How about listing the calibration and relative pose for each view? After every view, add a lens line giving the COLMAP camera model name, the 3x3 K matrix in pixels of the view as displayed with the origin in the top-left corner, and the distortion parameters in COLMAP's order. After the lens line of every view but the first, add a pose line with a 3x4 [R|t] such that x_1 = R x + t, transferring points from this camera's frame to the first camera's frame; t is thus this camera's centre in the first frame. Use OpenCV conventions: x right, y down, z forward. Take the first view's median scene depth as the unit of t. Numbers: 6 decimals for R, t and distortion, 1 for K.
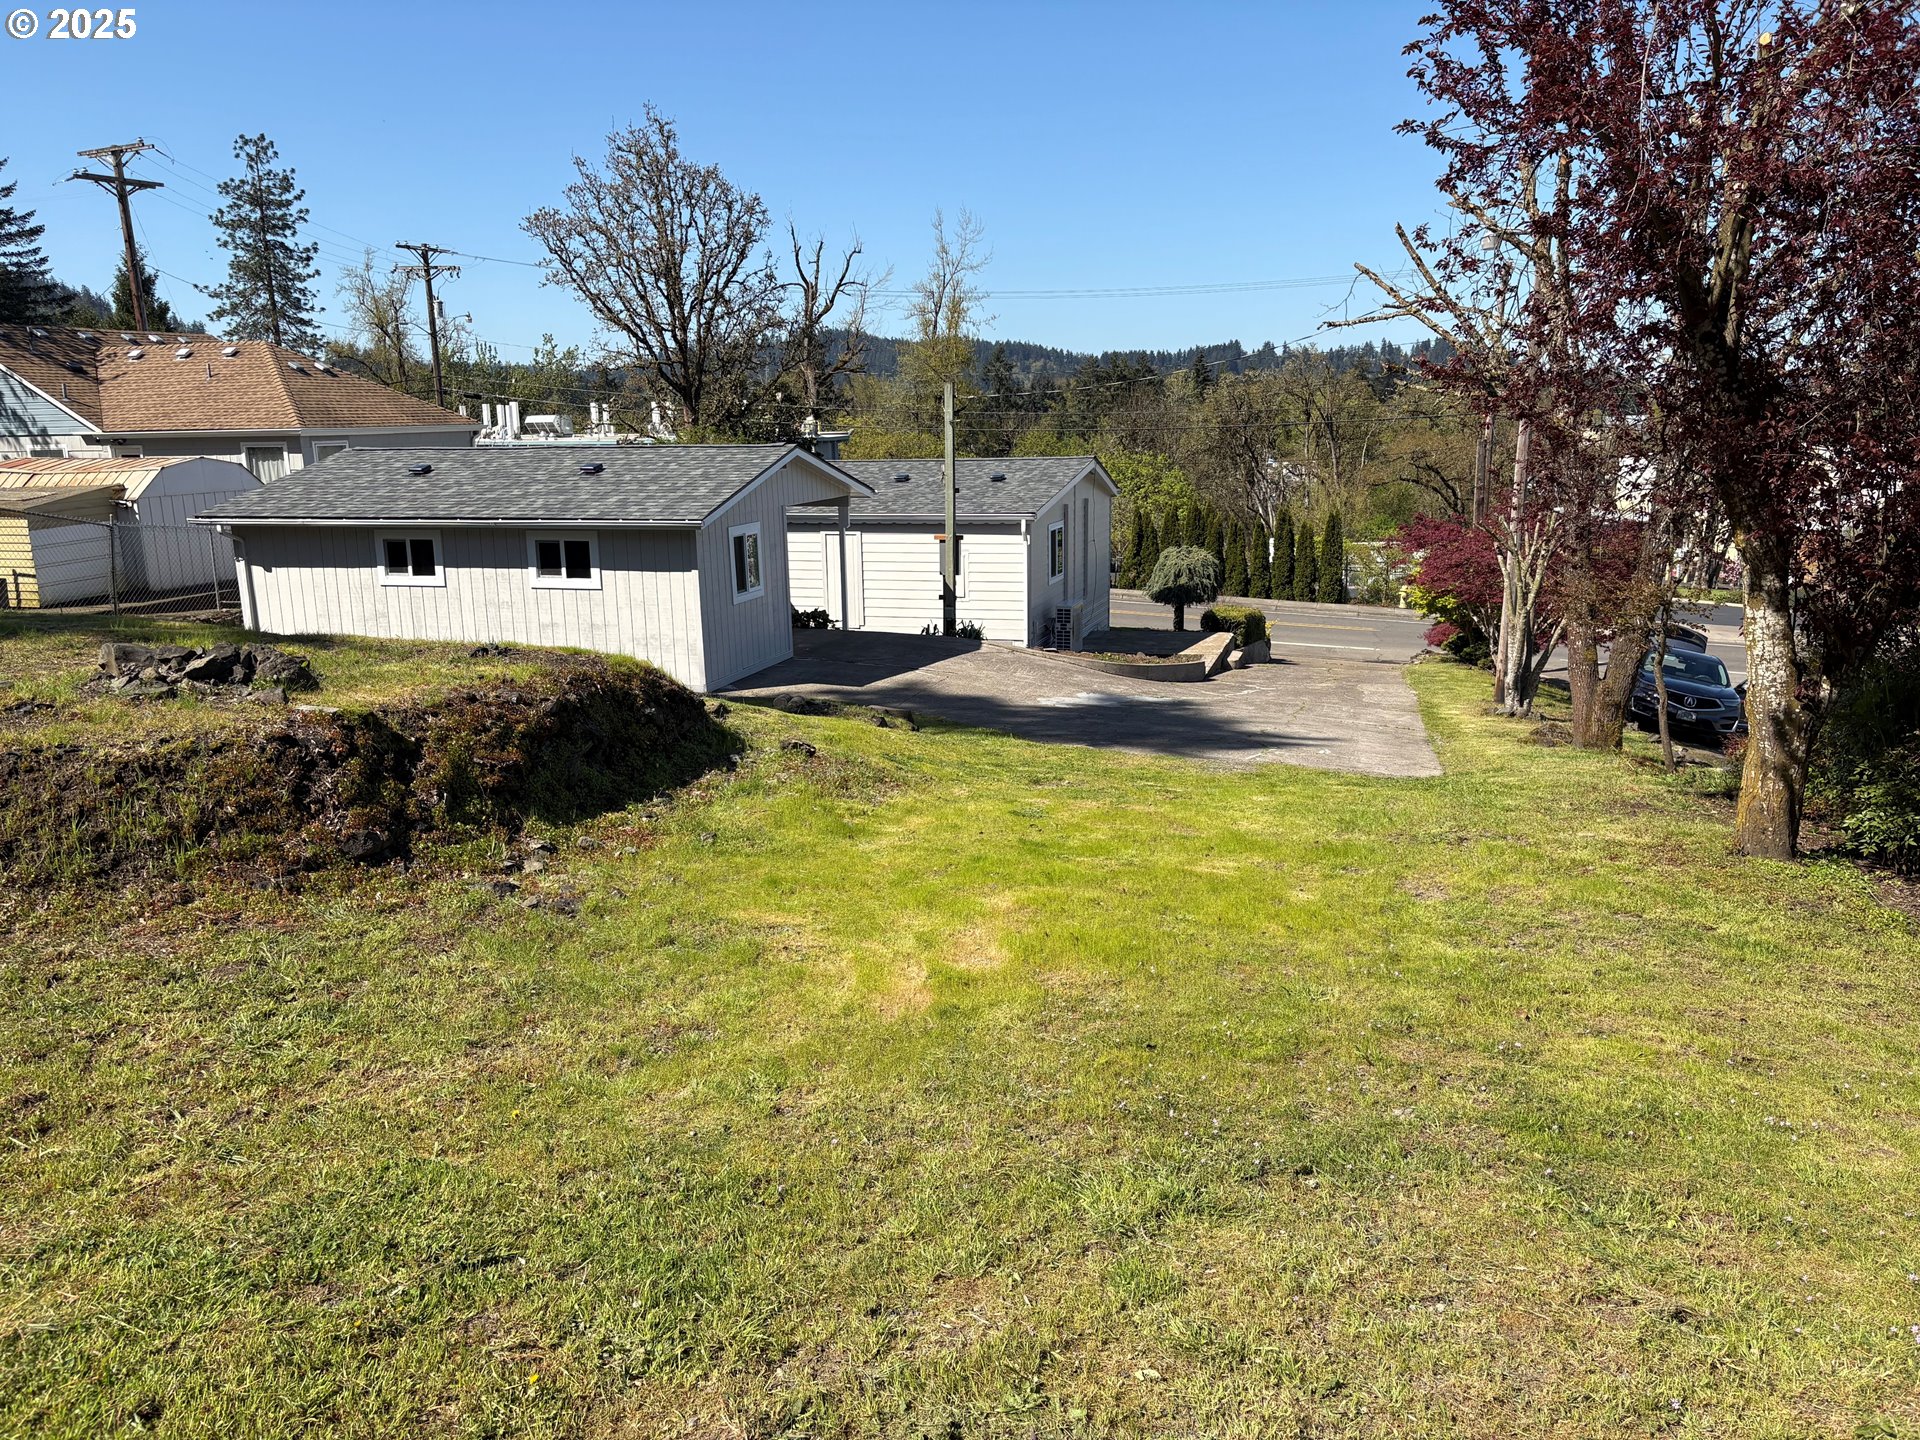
lens RADIAL K [[1466.0, 0, 919.5], [0, 1466.0, 718.2], [0, 0, 1]] dist [0.092122, -0.155858]
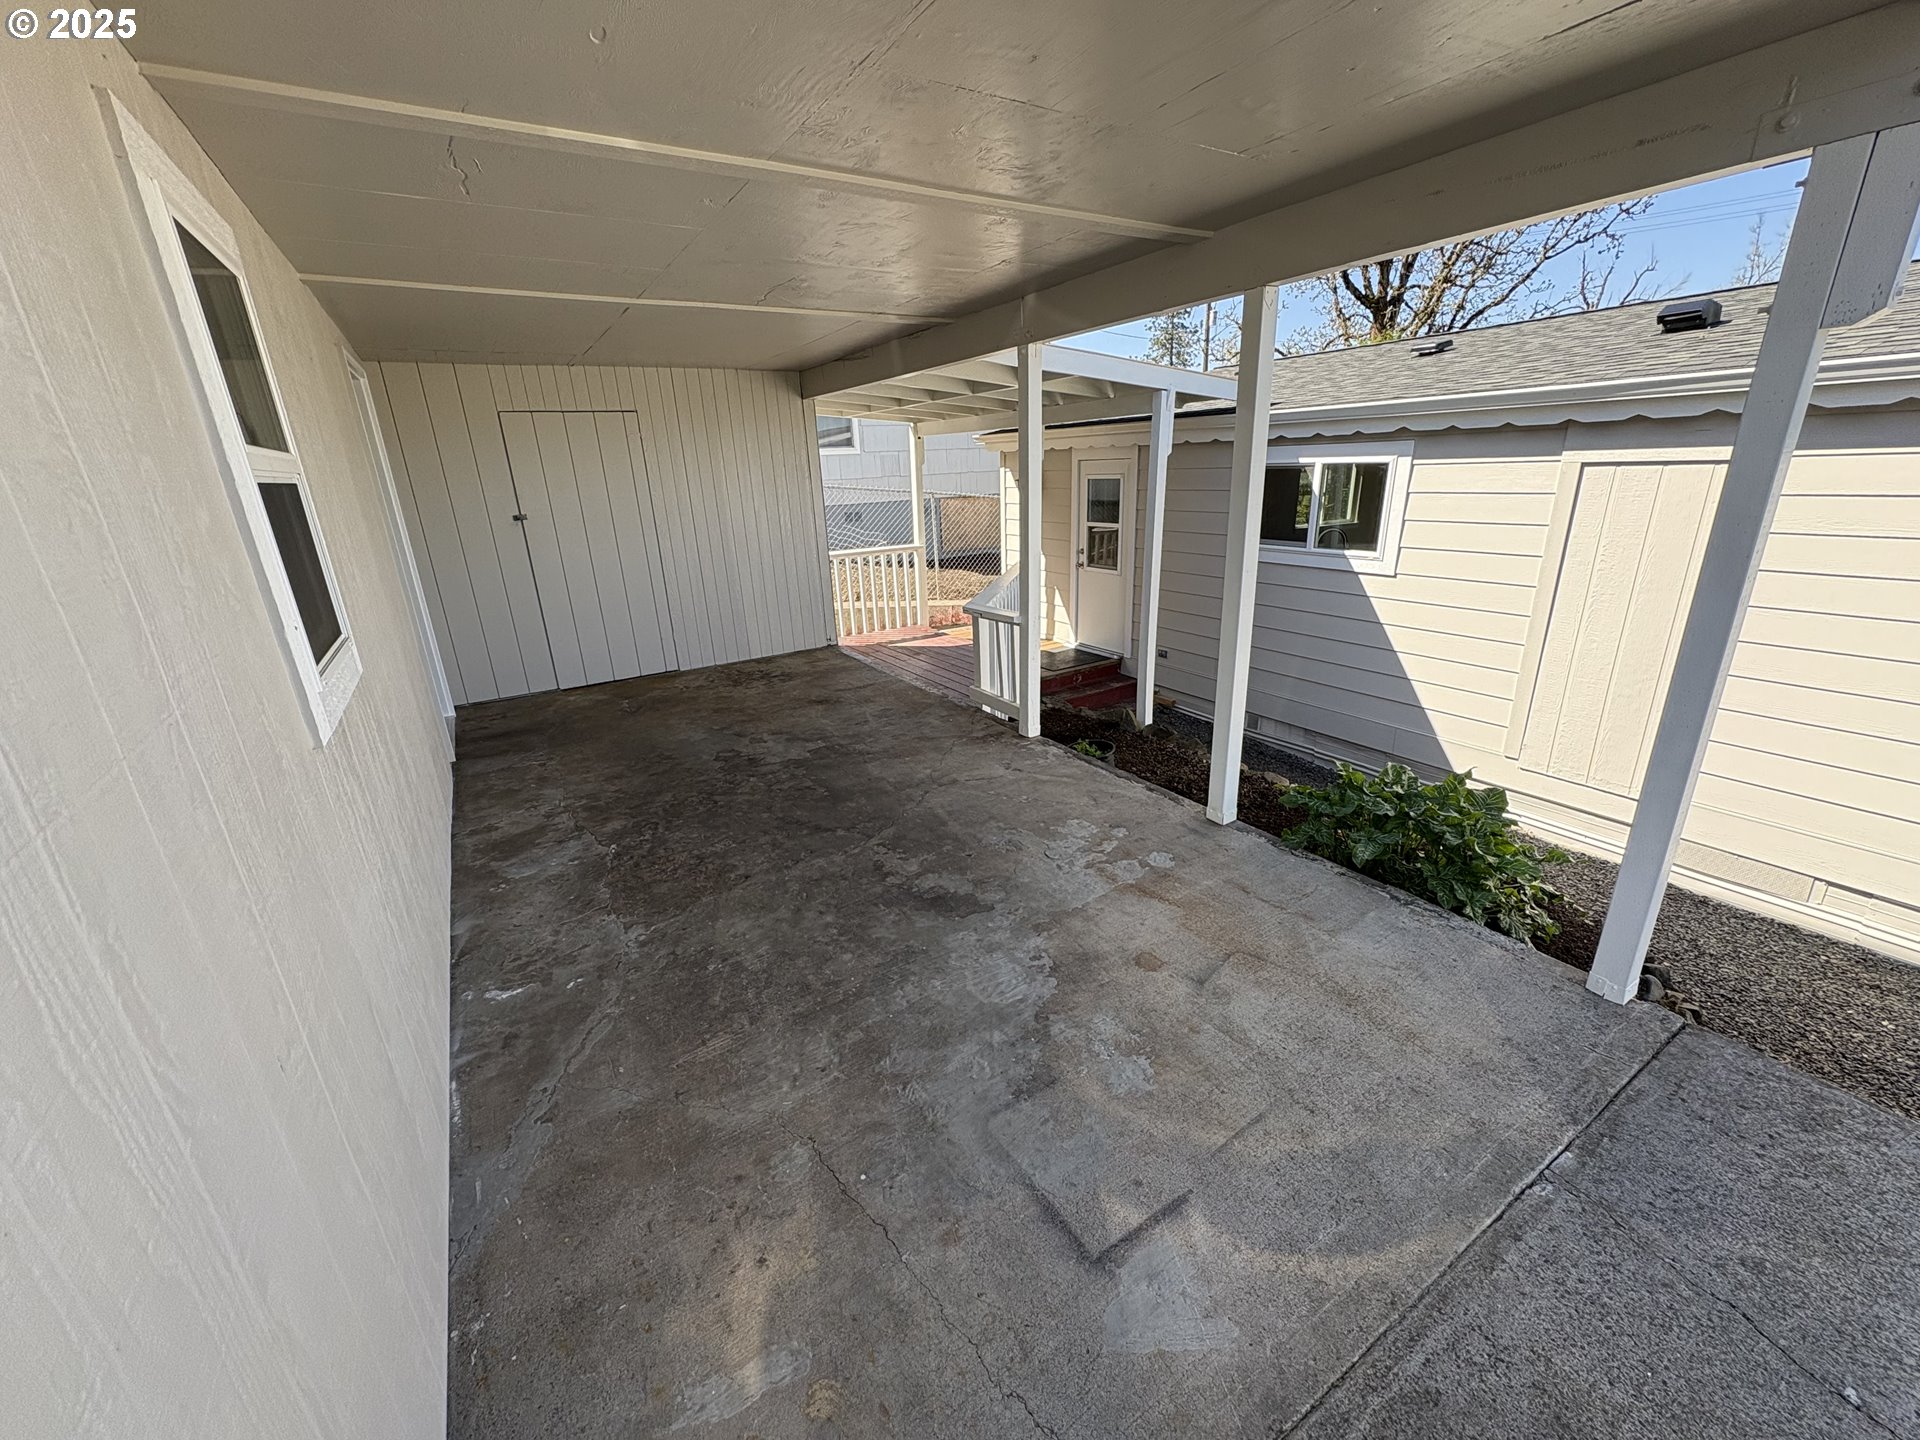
lens RADIAL K [[761.9, 0, 959.1], [0, 761.9, 721.8], [0, 0, 1]] dist [-0.001186, 0.000567]
pose [[0.757641, 0.199688, -0.621374, -0.030532], [-0.108855, 0.977372, 0.181367, -0.050983], [0.643530, -0.069771, 0.762234, 0.456657]]
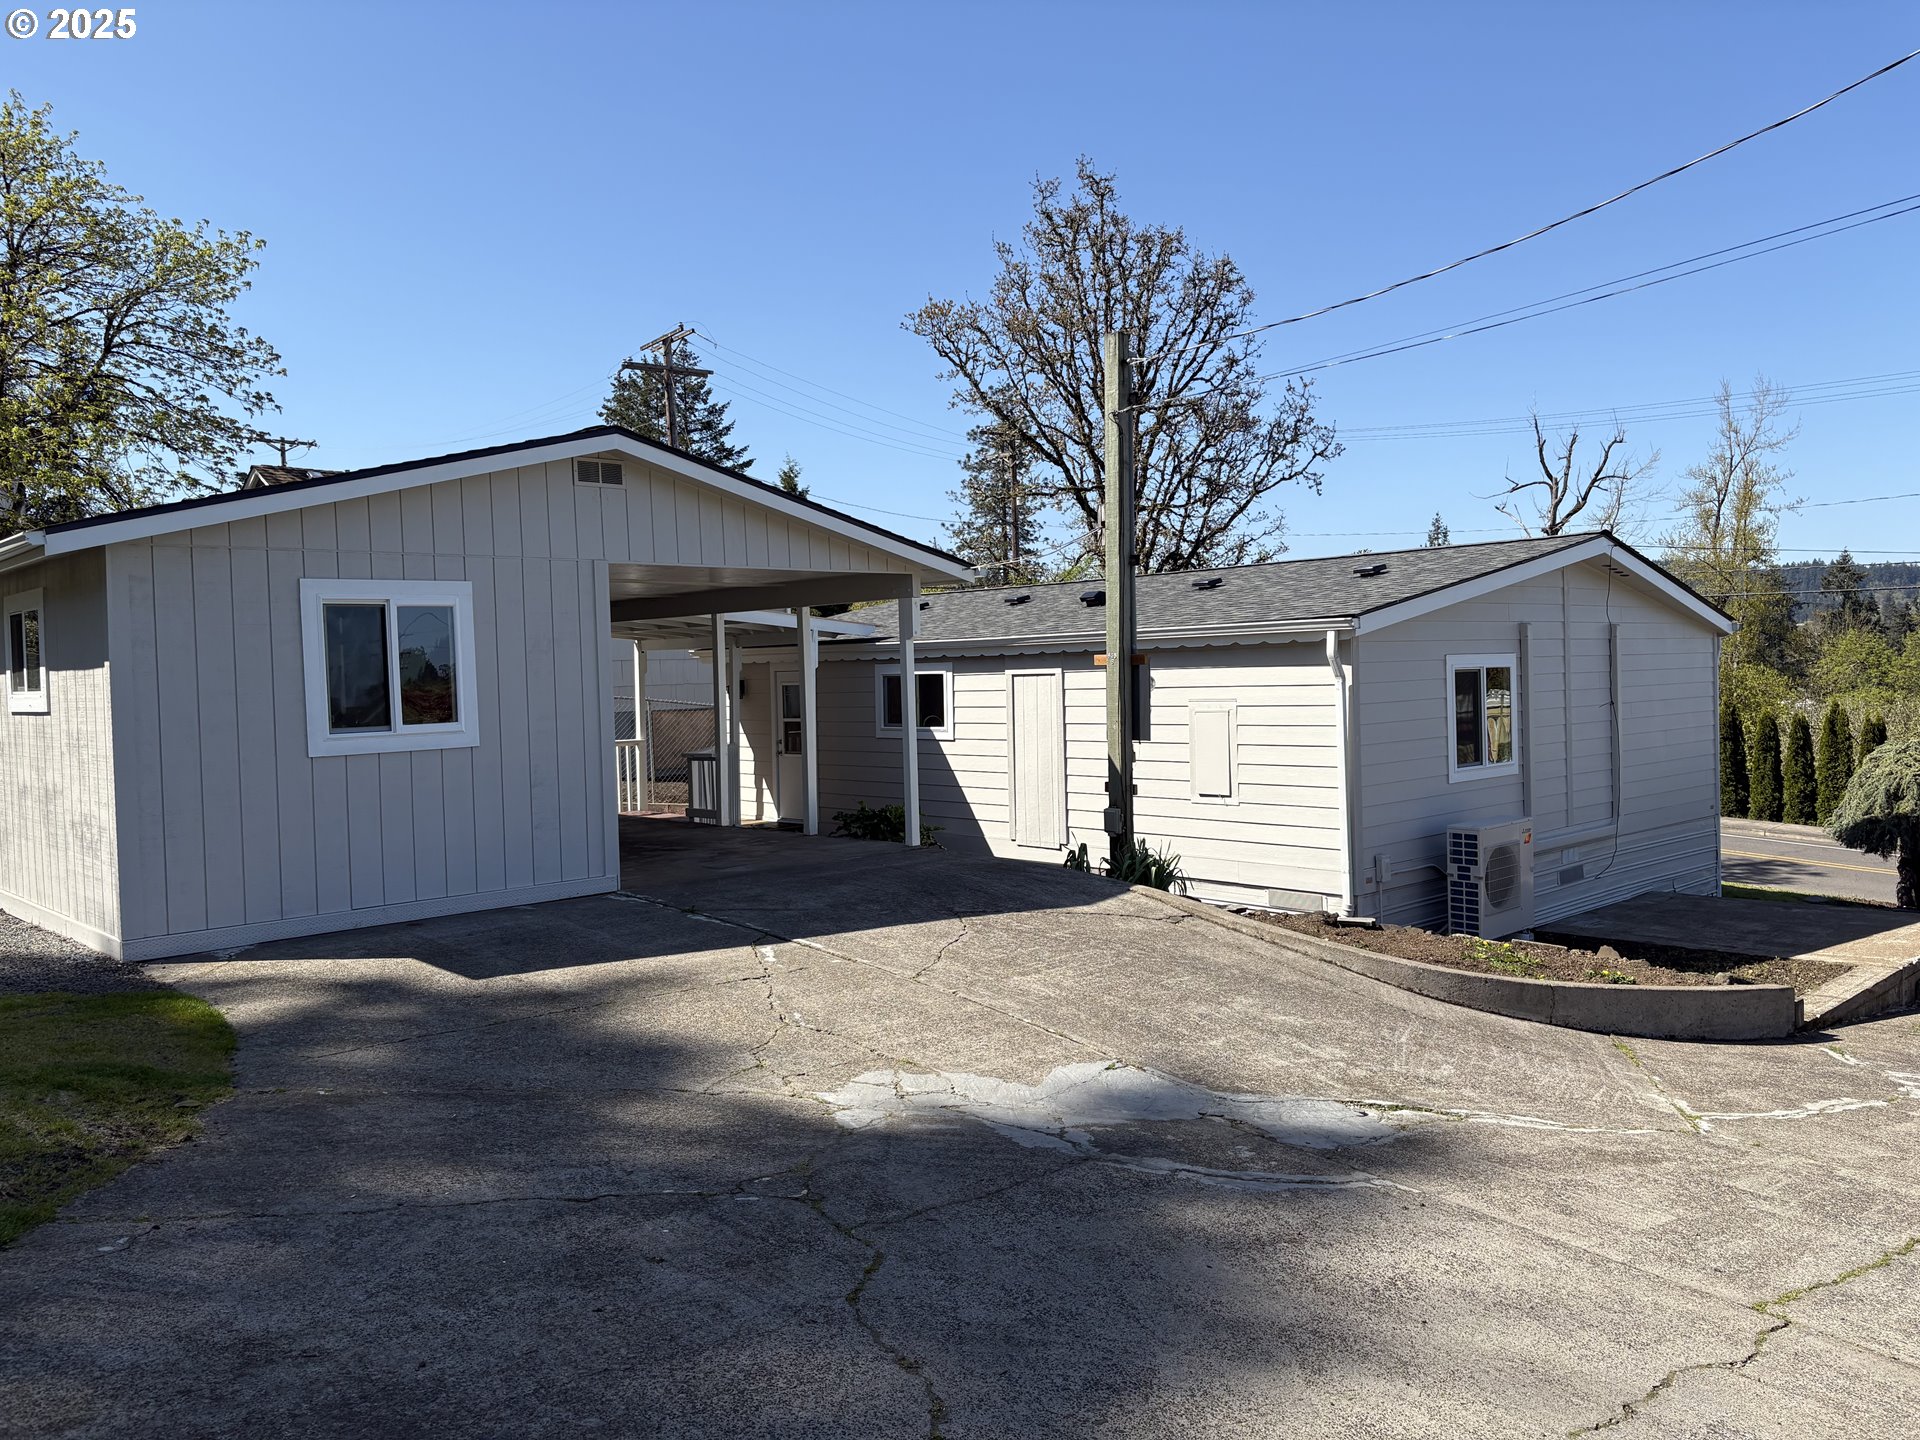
lens RADIAL K [[1433.5, 0, 960.0], [0, 1433.5, 720.0], [0, 0, 1]] dist [0.069812, -0.081404]
pose [[0.871987, 0.011374, -0.489398, 0.102584], [-0.088622, 0.986879, -0.134967, -0.019792], [0.481441, 0.161061, 0.861553, 0.301872]]
